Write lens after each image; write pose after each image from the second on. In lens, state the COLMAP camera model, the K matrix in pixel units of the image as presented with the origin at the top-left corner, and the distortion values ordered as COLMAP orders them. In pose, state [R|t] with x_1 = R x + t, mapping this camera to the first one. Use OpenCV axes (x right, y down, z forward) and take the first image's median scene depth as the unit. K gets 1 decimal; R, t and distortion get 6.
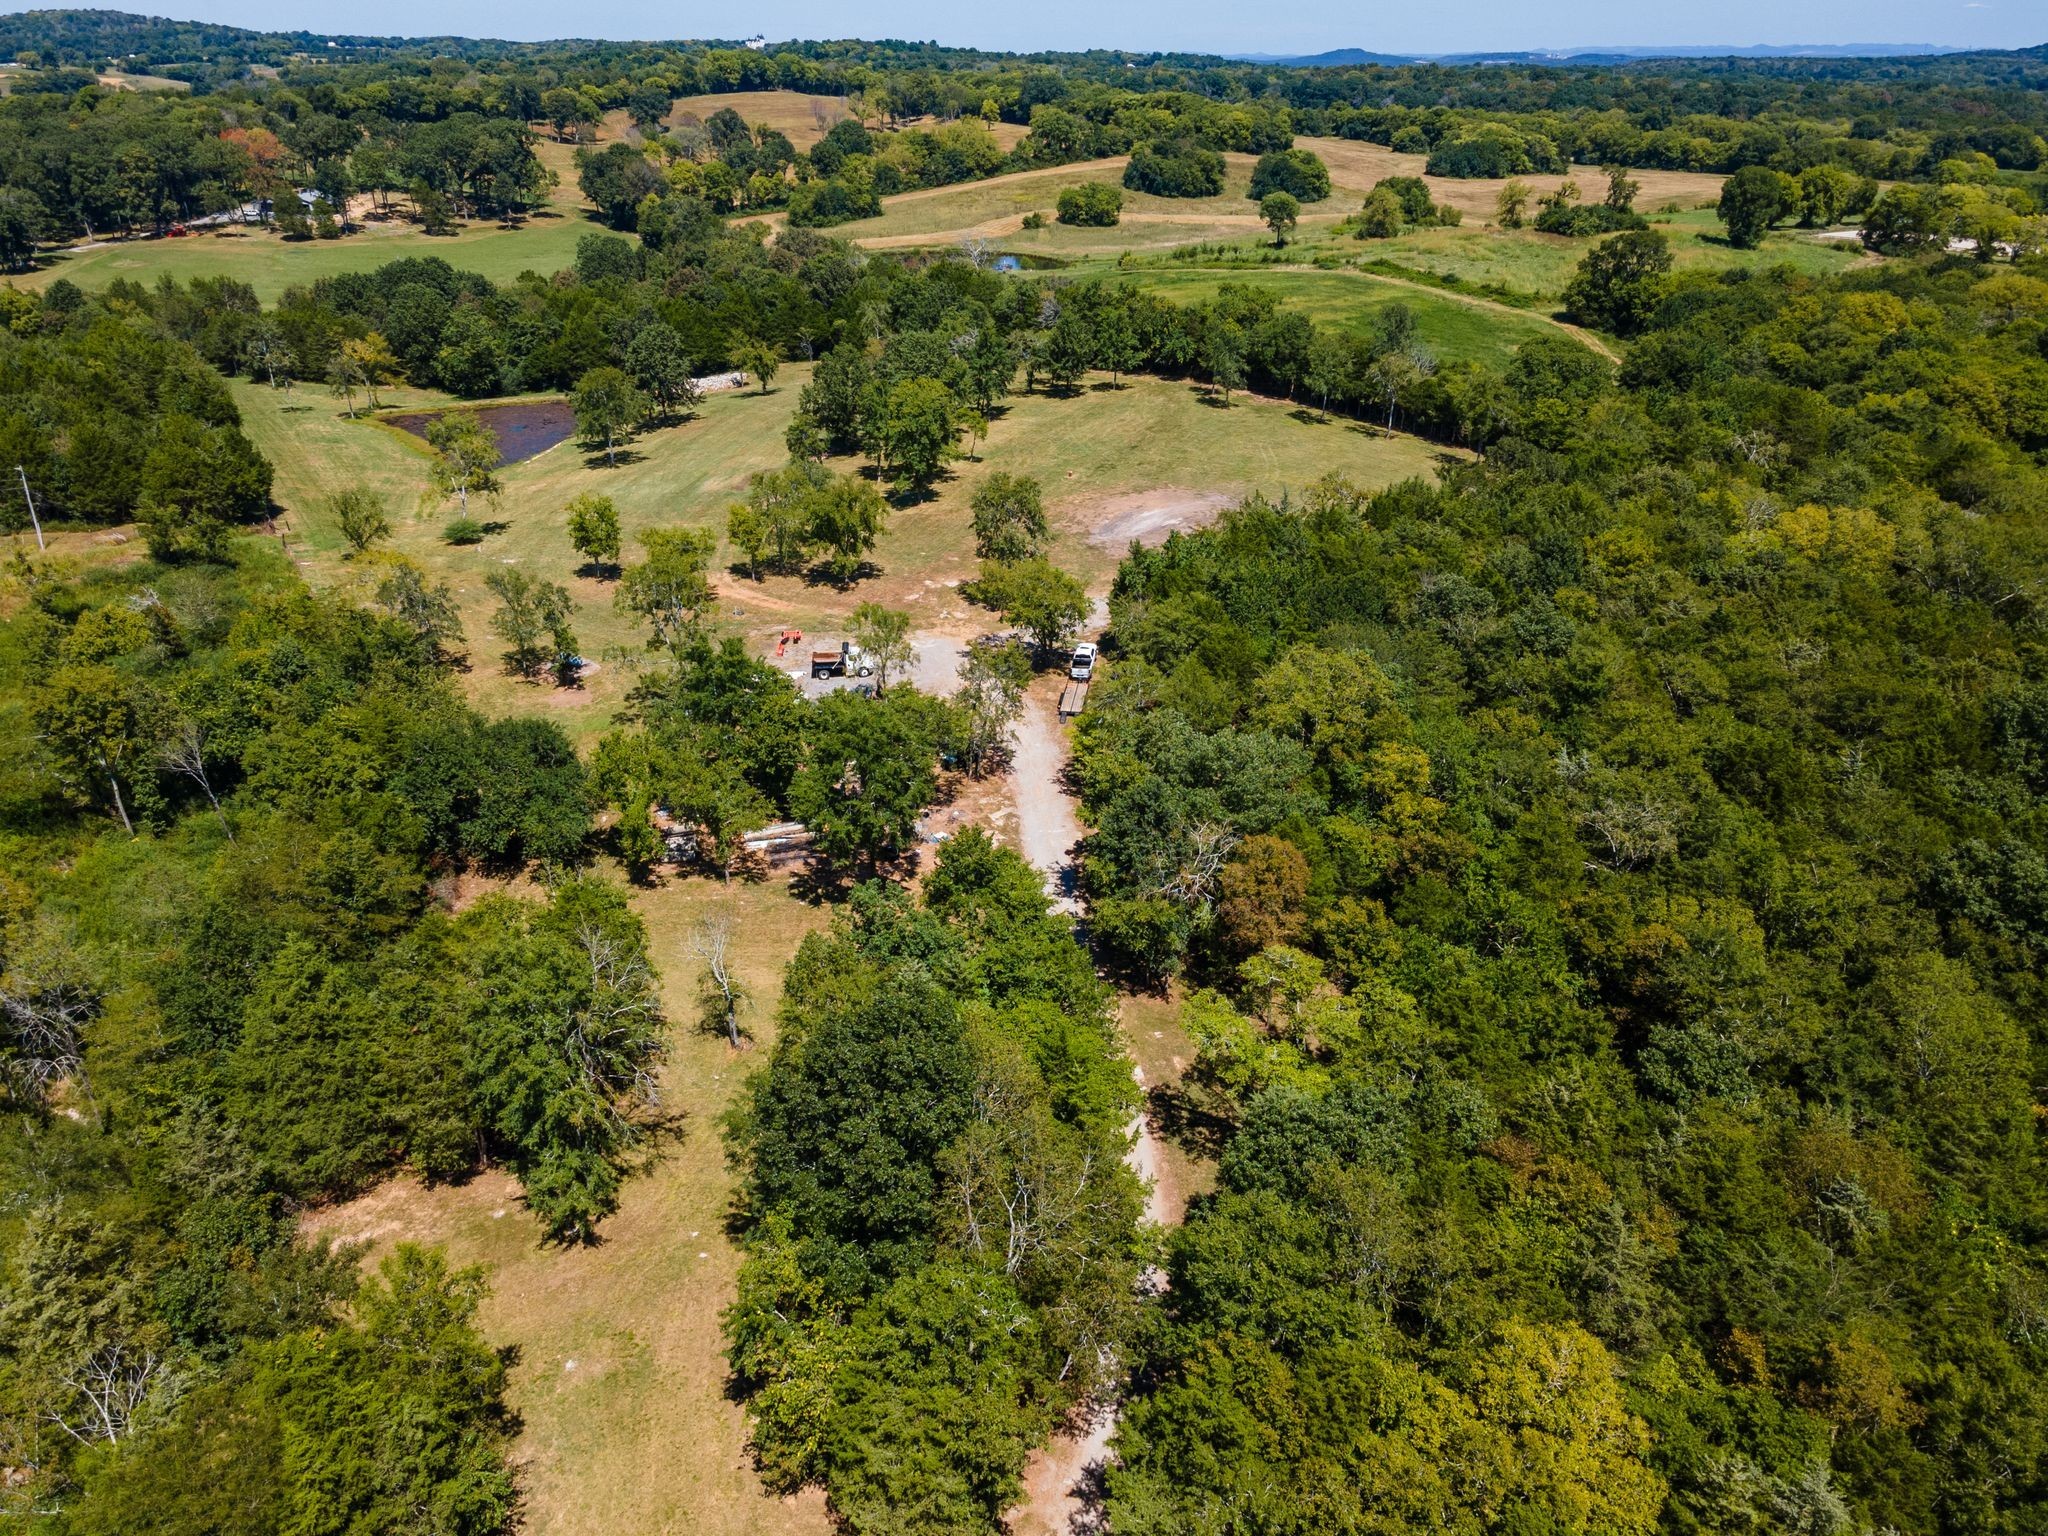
lens RADIAL K [[1484.9, 0, 1015.3], [0, 1484.9, 773.4], [0, 0, 1]] dist [0.022411, 0.045910]
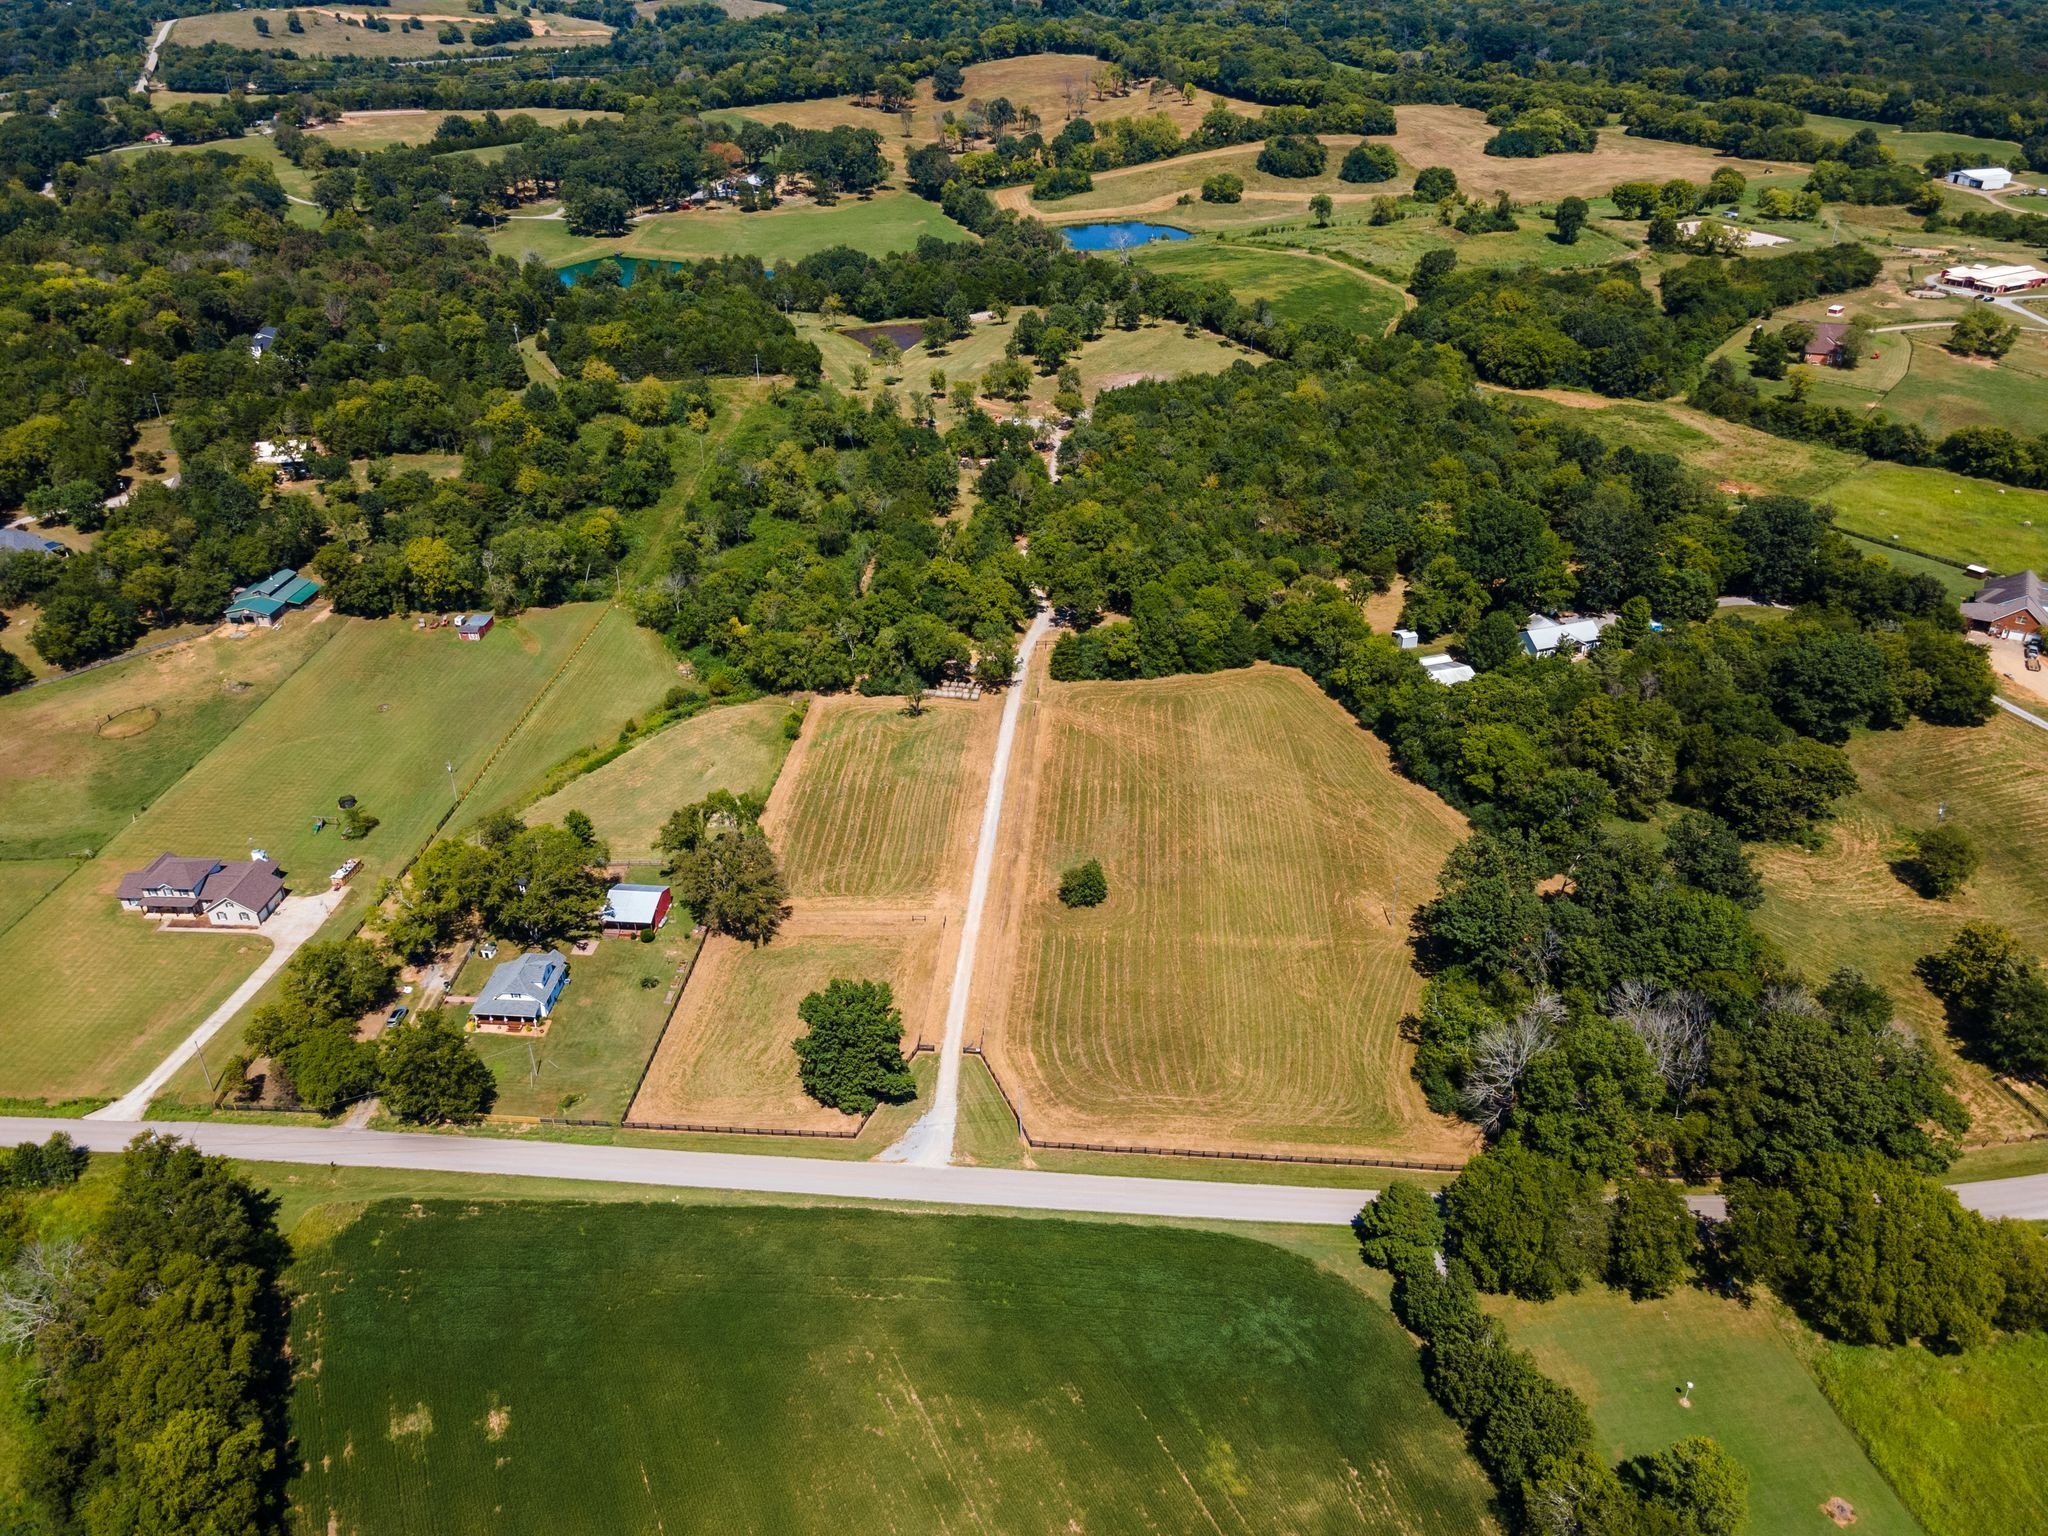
lens RADIAL K [[1484.9, 0, 1015.3], [0, 1484.9, 773.4], [0, 0, 1]] dist [0.022411, 0.045910]
pose [[0.985074, 0.074966, -0.154951, 0.135898], [-0.062729, 0.994622, 0.082416, 0.126181], [0.160296, -0.071466, 0.984478, -0.681628]]
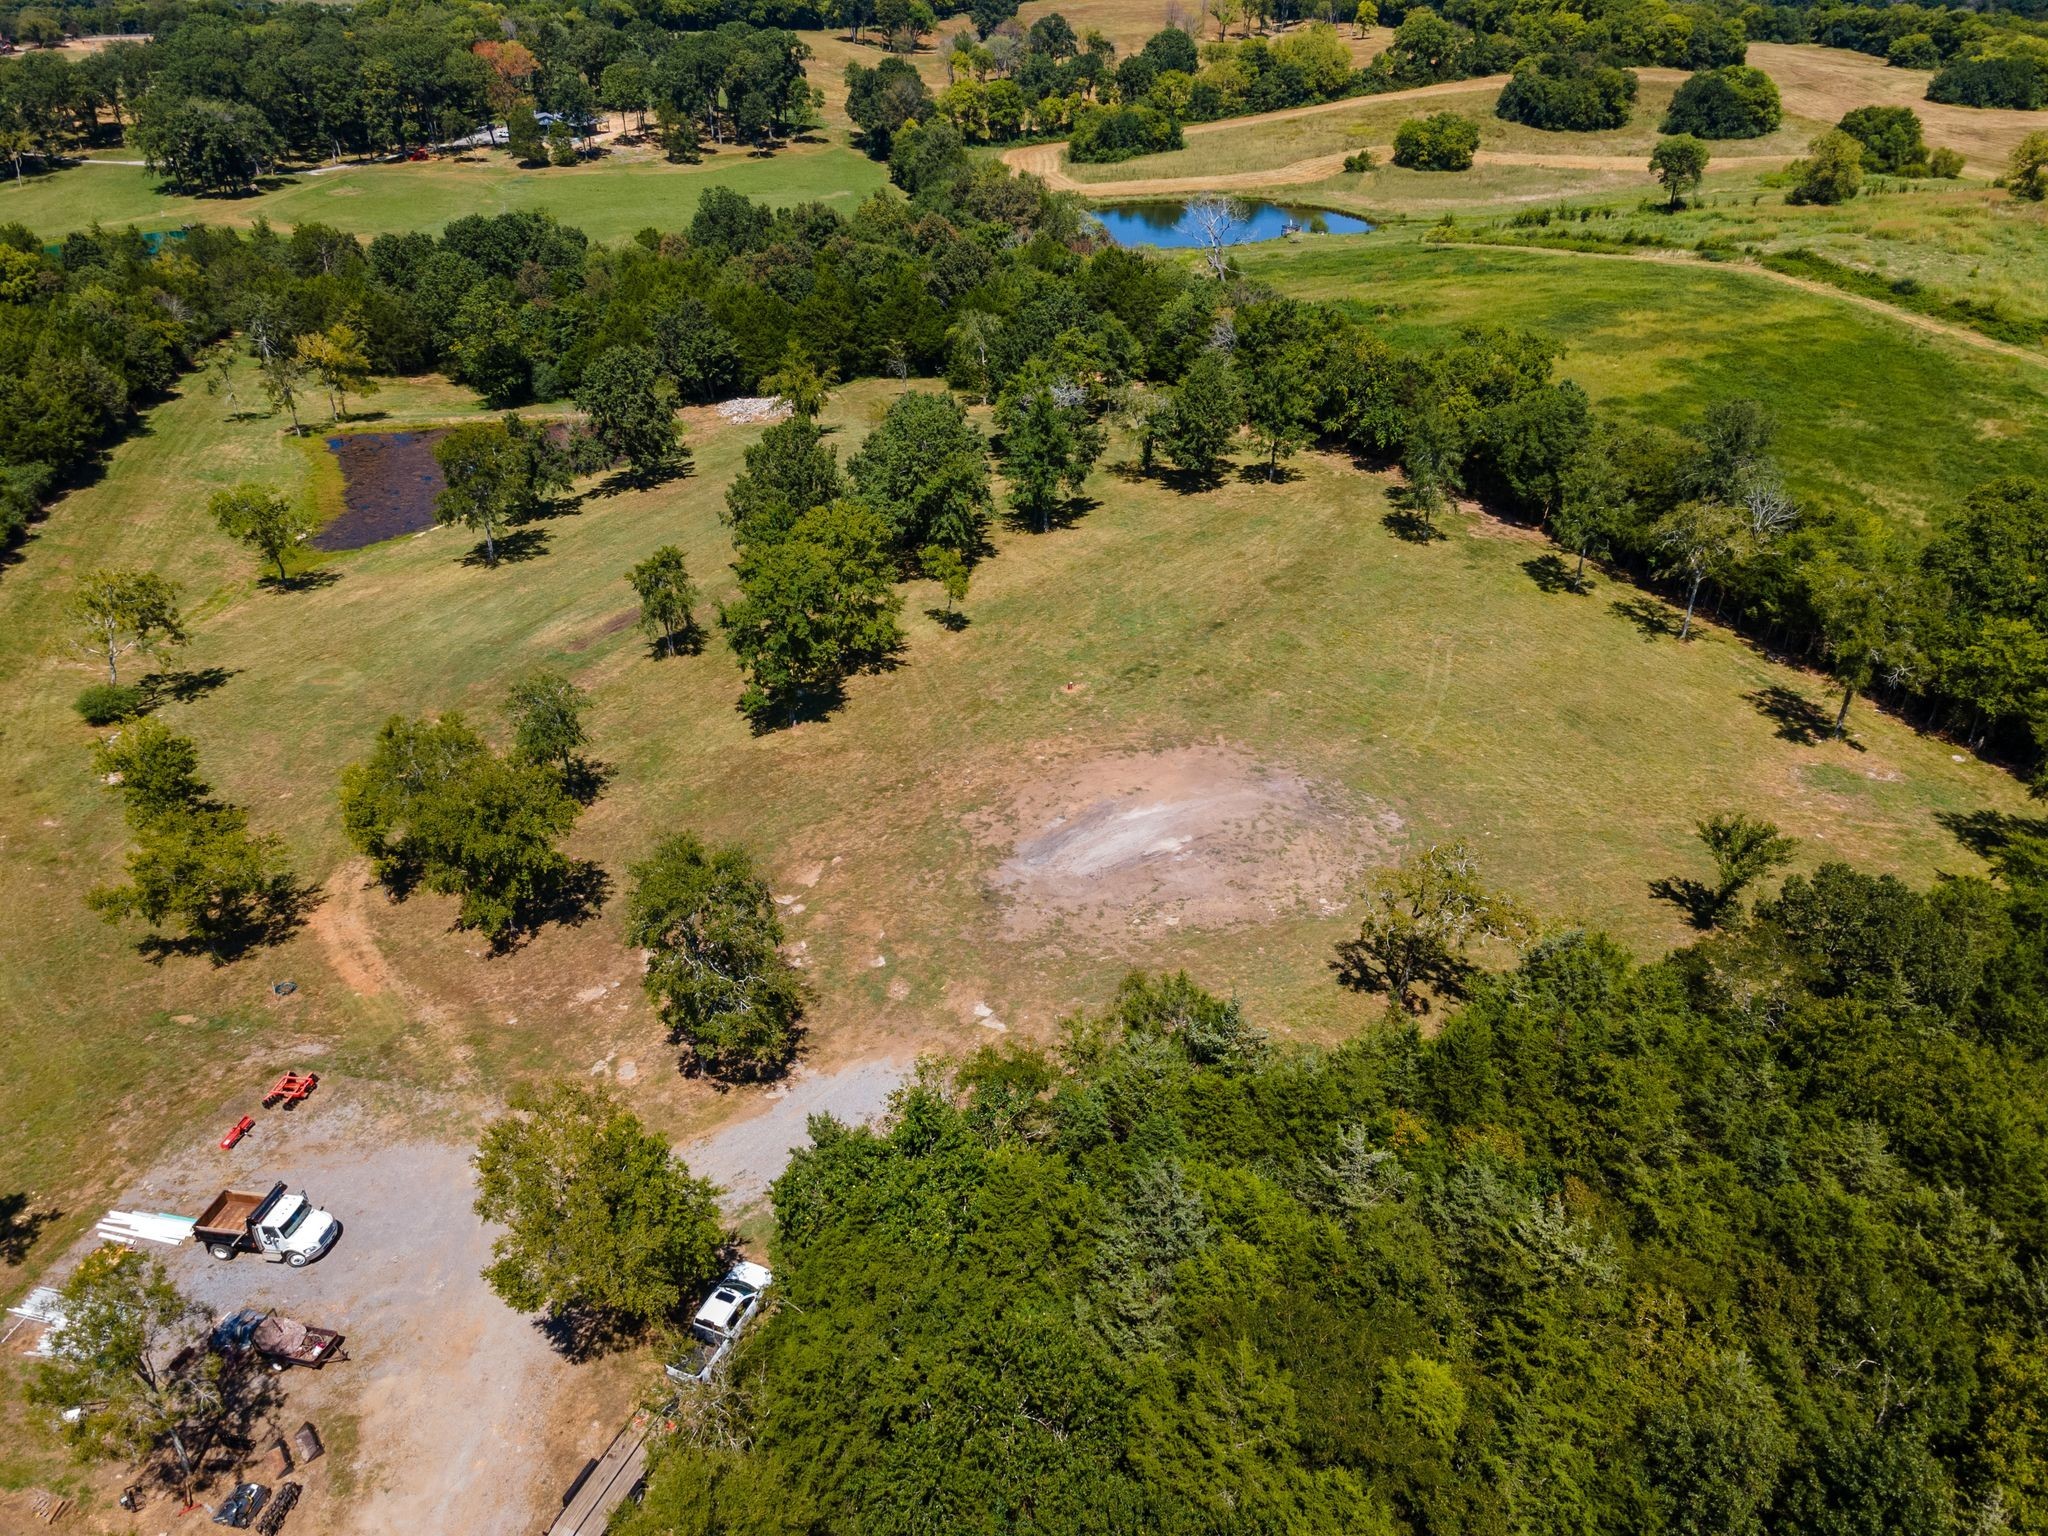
lens RADIAL K [[1484.9, 0, 1015.3], [0, 1484.9, 773.4], [0, 0, 1]] dist [0.022411, 0.045910]
pose [[0.965096, 0.123416, -0.230995, 0.064525], [-0.110403, 0.991524, 0.068490, -0.084237], [0.237490, -0.040597, 0.970541, 0.172265]]
